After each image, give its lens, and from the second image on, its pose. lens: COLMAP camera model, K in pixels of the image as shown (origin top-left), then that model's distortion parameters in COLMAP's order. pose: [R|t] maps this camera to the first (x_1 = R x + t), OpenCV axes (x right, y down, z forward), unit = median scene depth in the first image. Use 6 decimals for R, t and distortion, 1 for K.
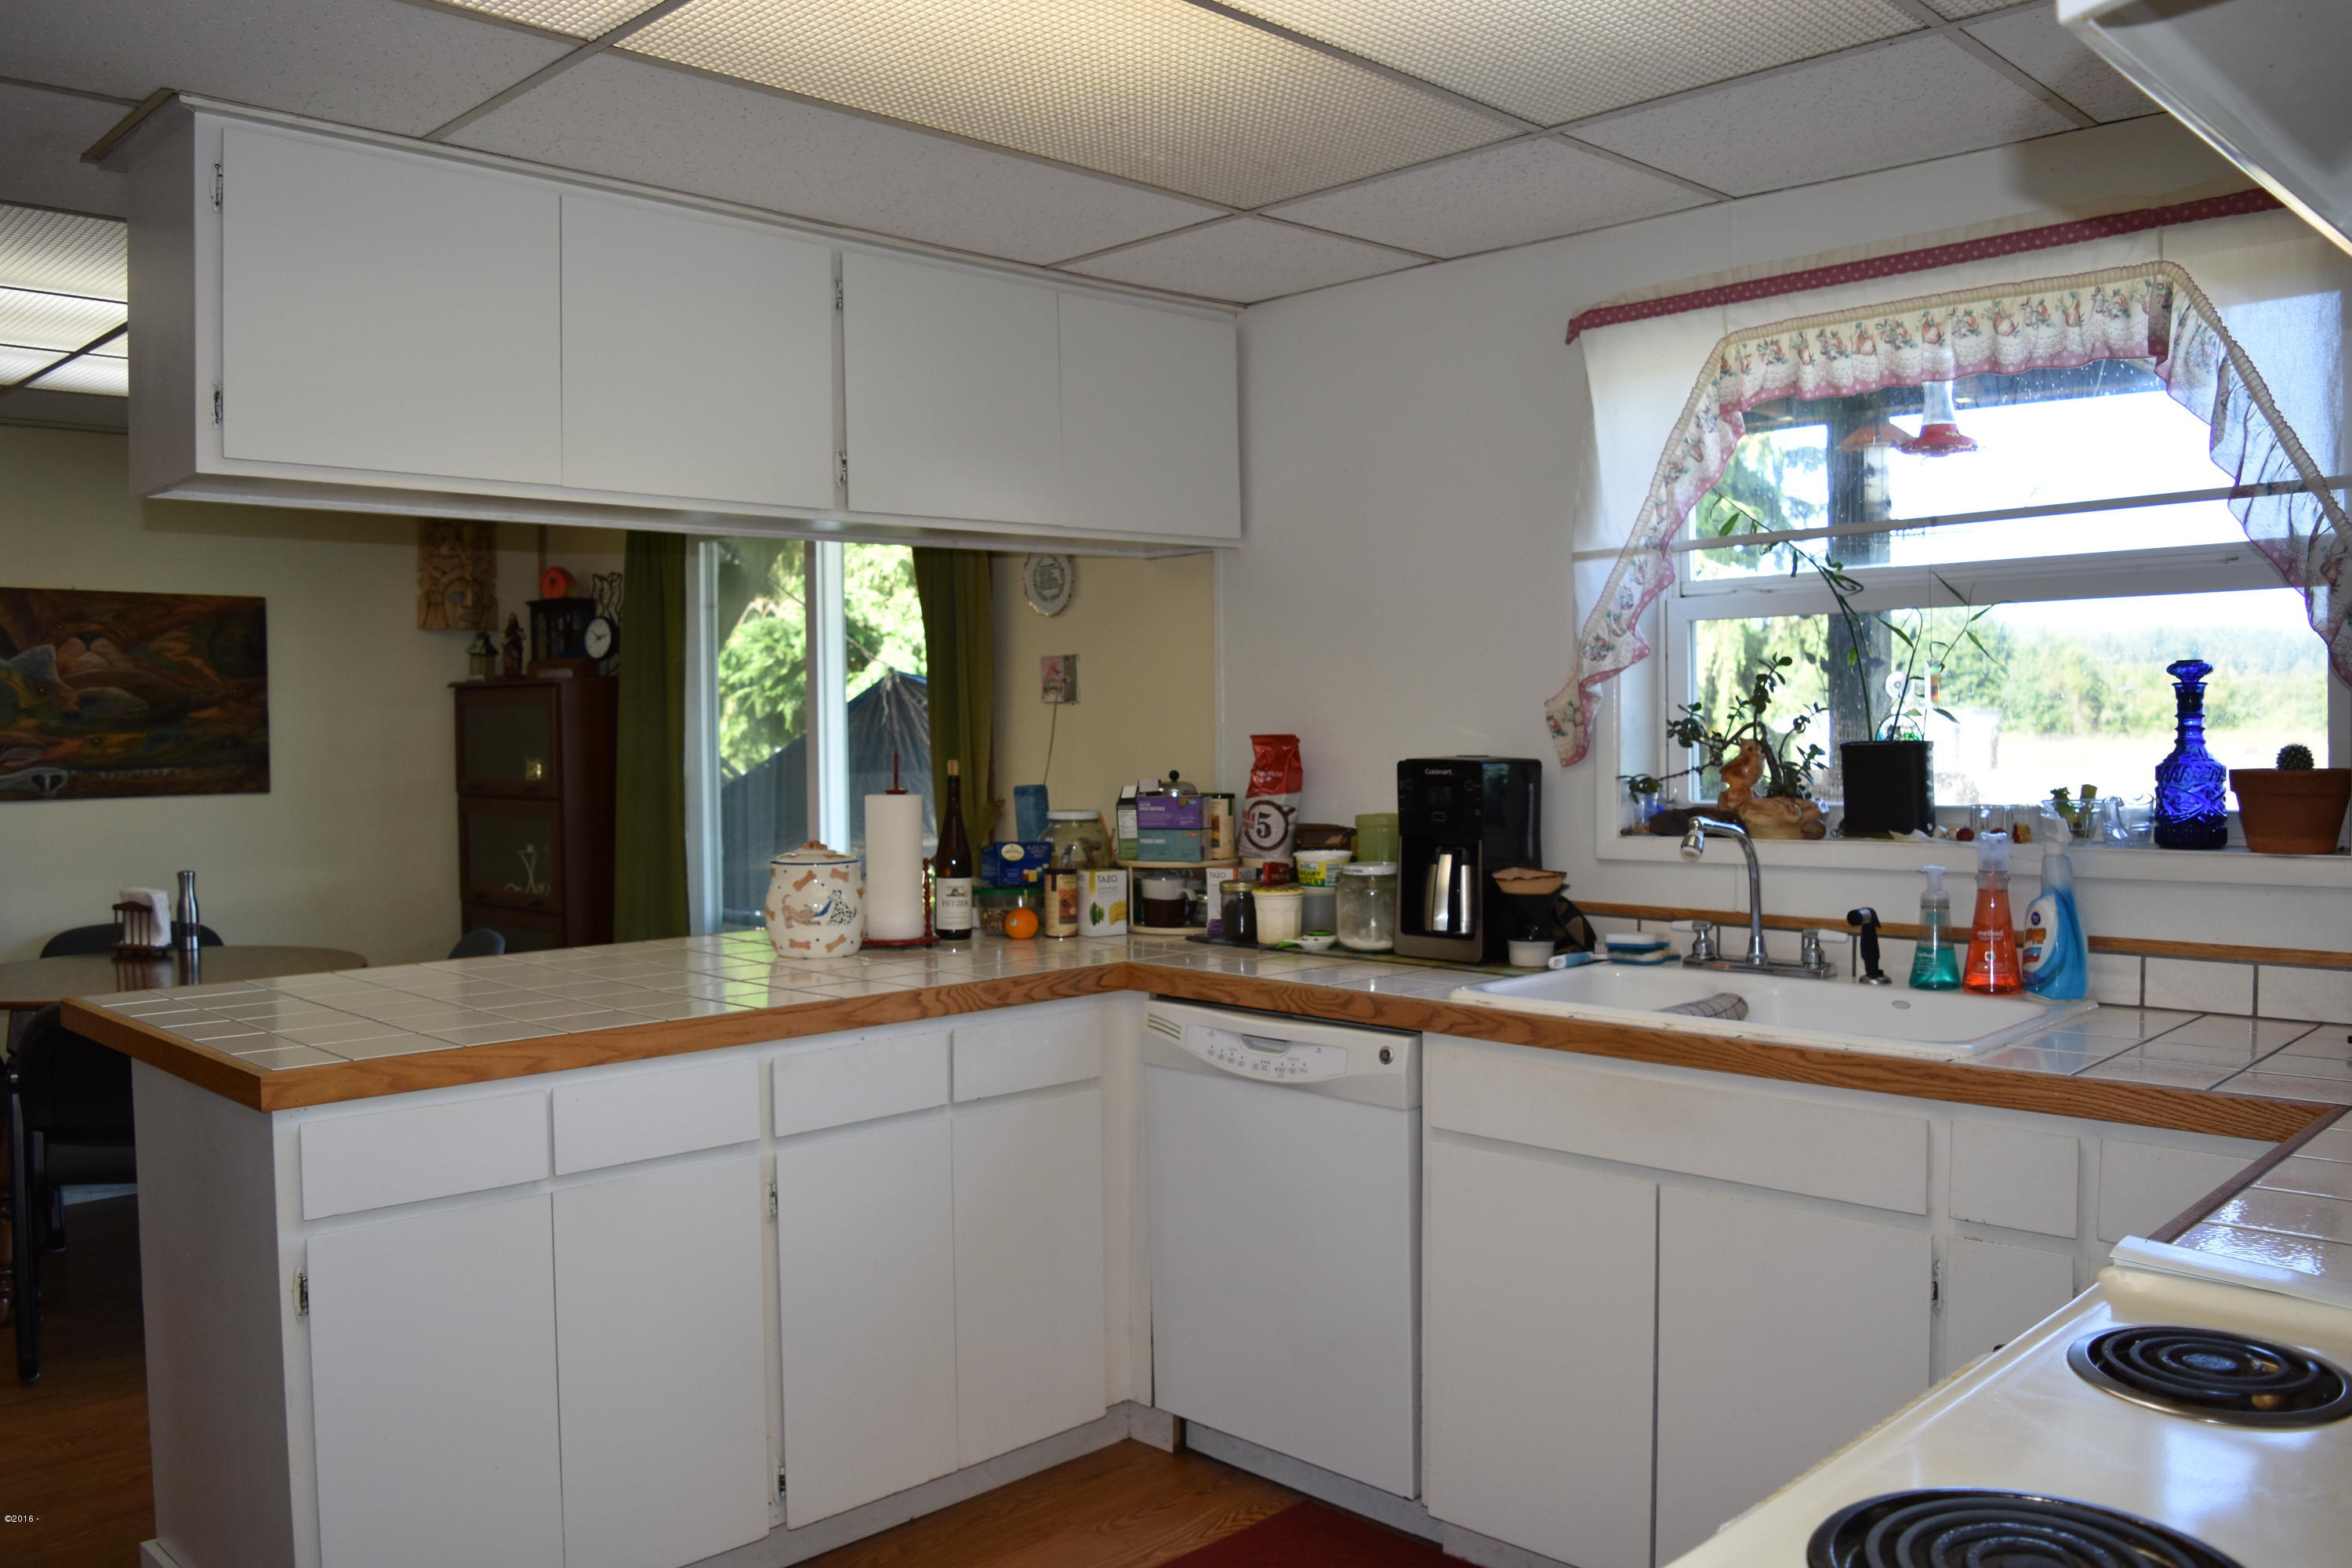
lens RADIAL K [[1865.7, 0, 1182.7], [0, 1865.7, 772.3], [0, 0, 1]] dist [-0.075101, 0.011359]
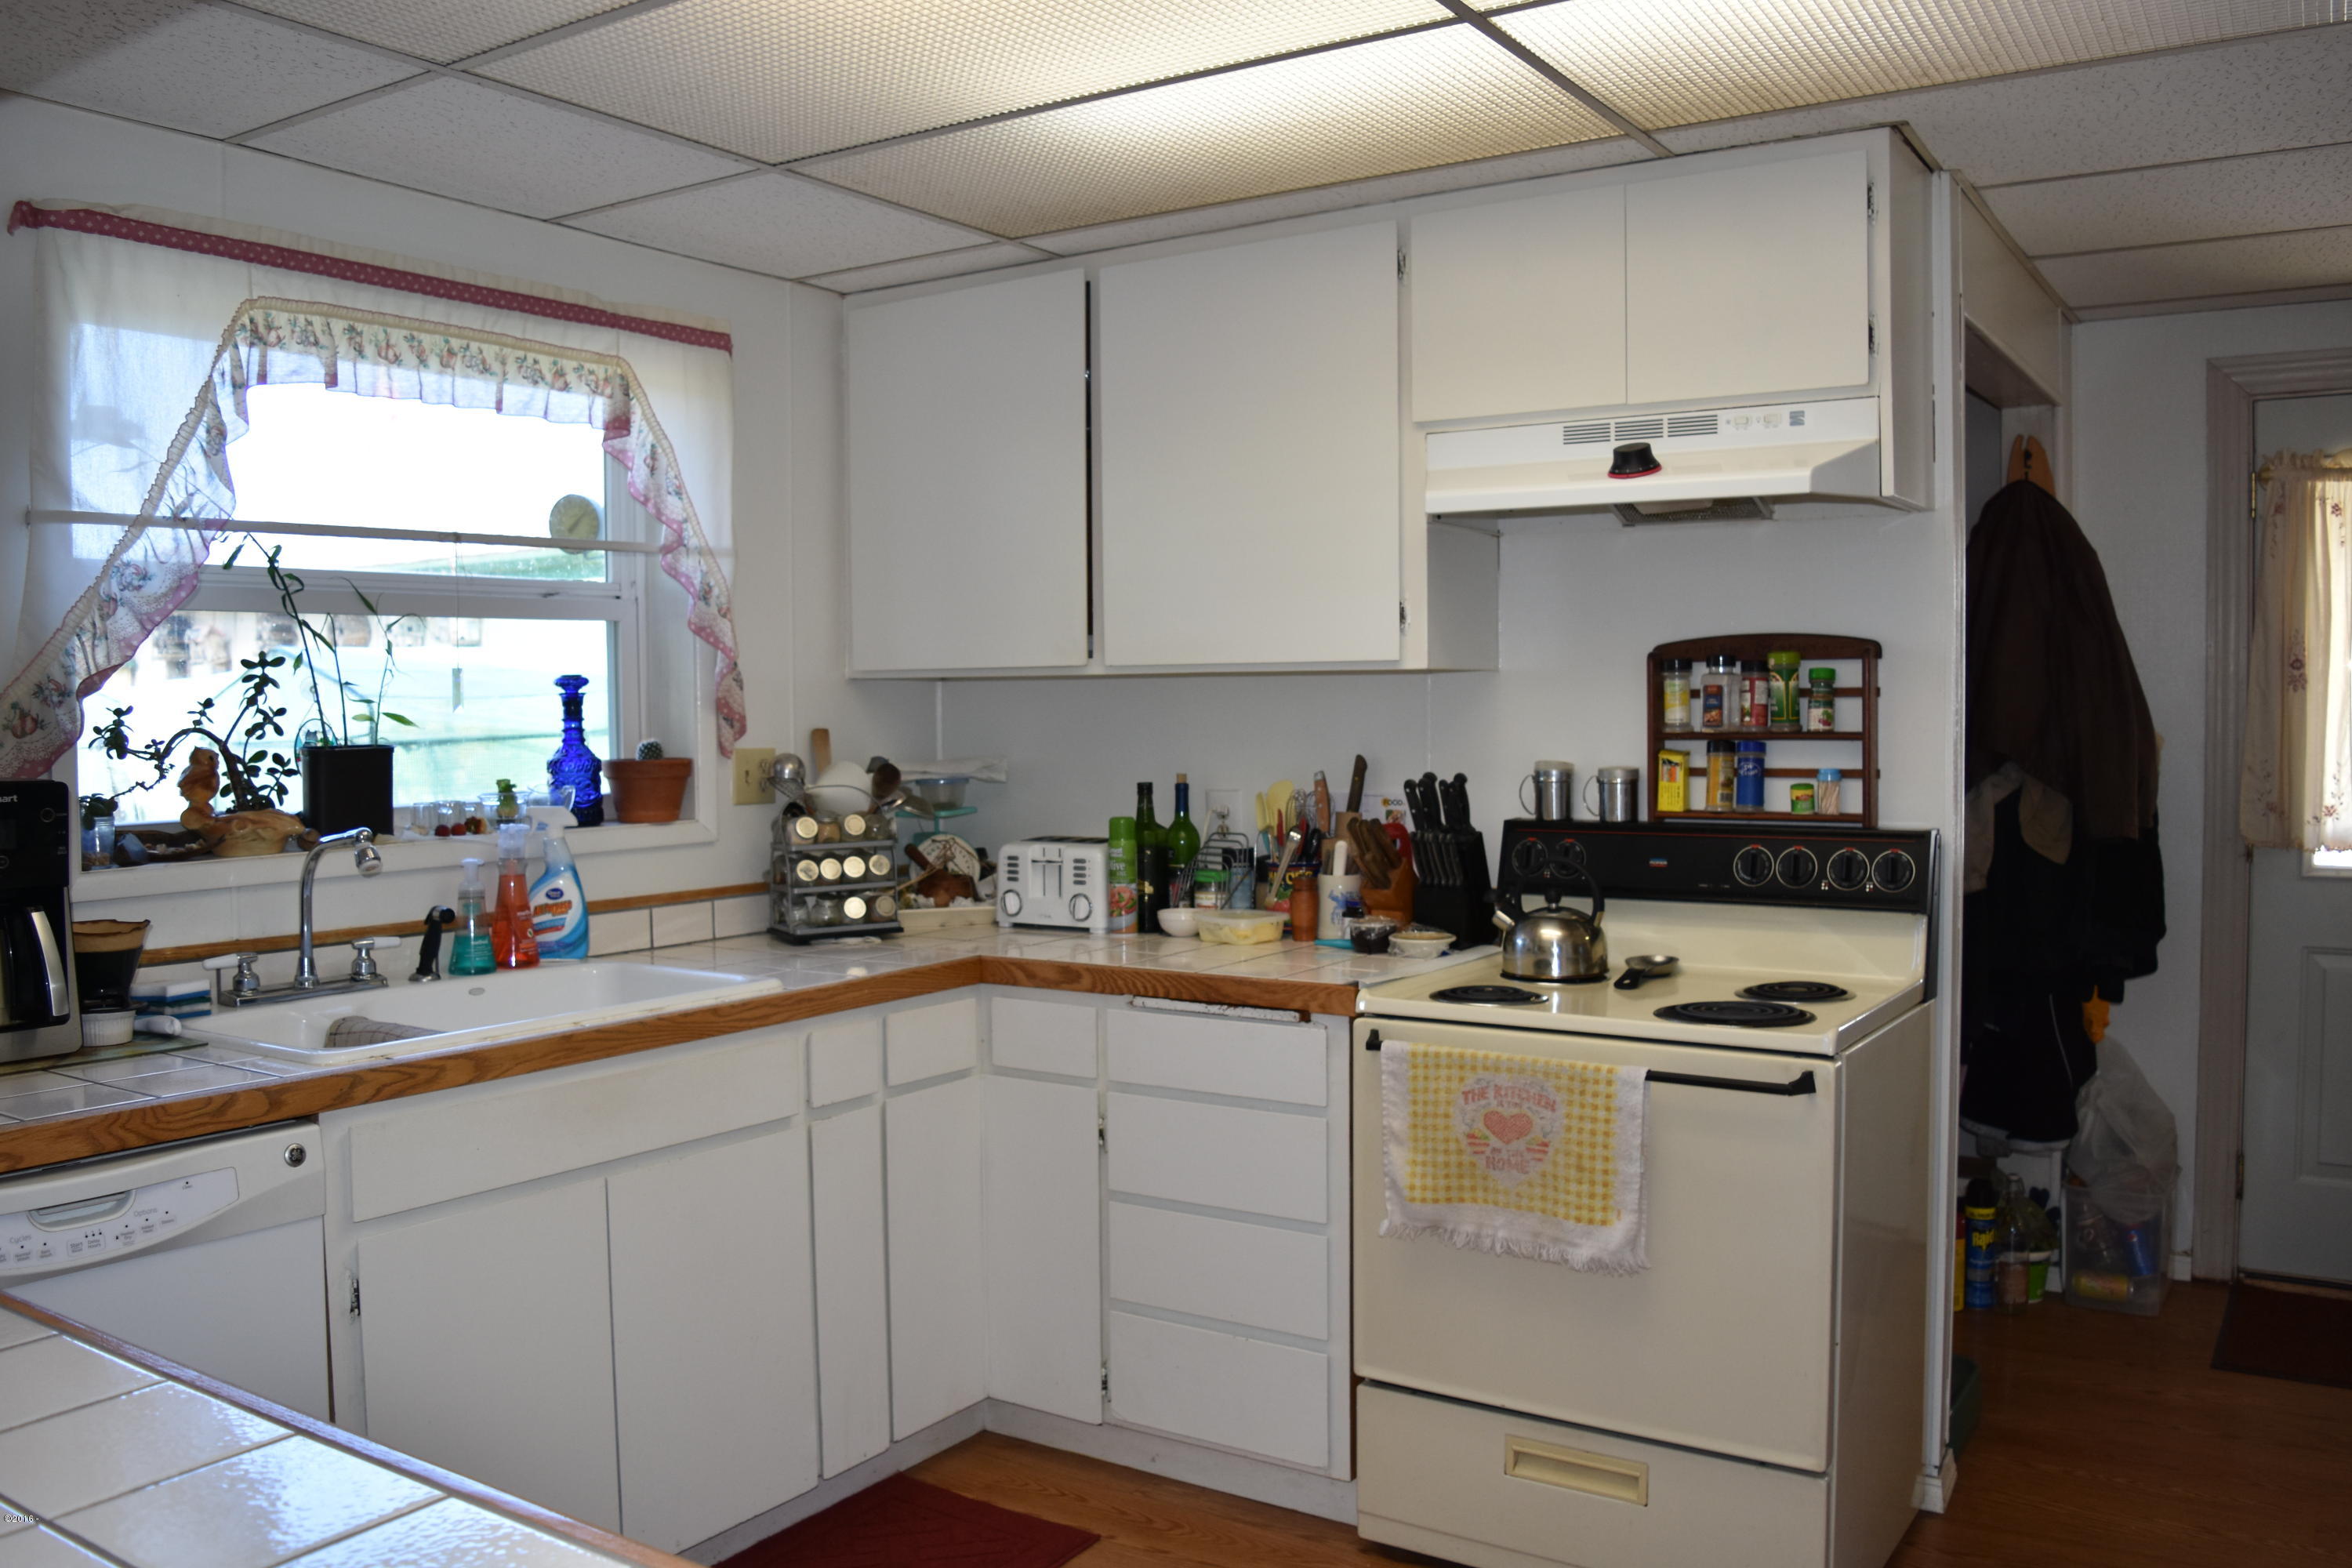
lens RADIAL K [[1865.7, 0, 1186.0], [0, 1865.7, 783.4], [0, 0, 1]] dist [-0.075101, 0.011359]
pose [[-0.193685, -0.033333, 0.980497, -0.412642], [0.029790, 0.998762, 0.039838, -0.013628], [-0.980611, 0.036925, -0.192452, 0.450595]]
